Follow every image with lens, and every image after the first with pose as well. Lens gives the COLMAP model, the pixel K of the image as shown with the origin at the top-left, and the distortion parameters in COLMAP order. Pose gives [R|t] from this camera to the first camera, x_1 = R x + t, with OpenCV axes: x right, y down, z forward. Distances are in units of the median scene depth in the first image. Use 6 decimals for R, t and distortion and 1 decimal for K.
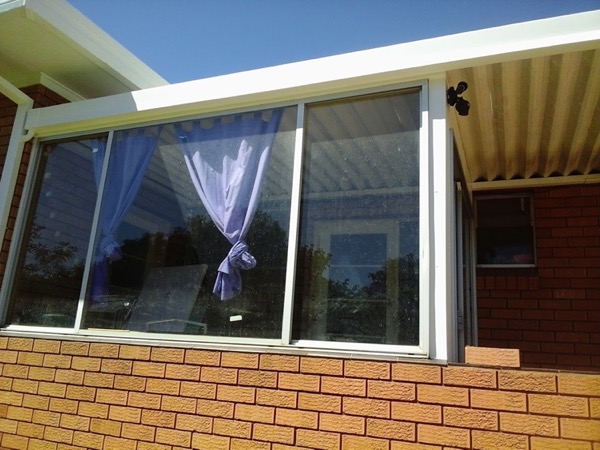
lens RADIAL K [[492.7, 0, 301.5], [0, 492.7, 225.4], [0, 0, 1]] dist [0.041813, -0.010428]
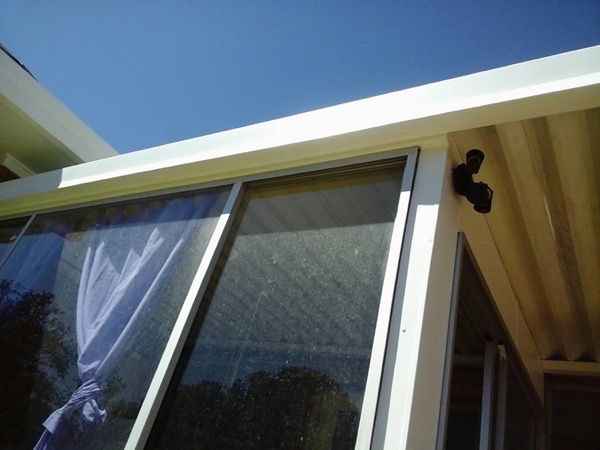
lens RADIAL K [[492.7, 0, 298.0], [0, 492.7, 225.8], [0, 0, 1]] dist [0.041813, -0.010428]
pose [[0.972924, 0.096508, -0.210010, 0.226590], [-0.159552, 0.937851, -0.308186, 0.003457], [0.167216, 0.333349, 0.927856, 0.411840]]
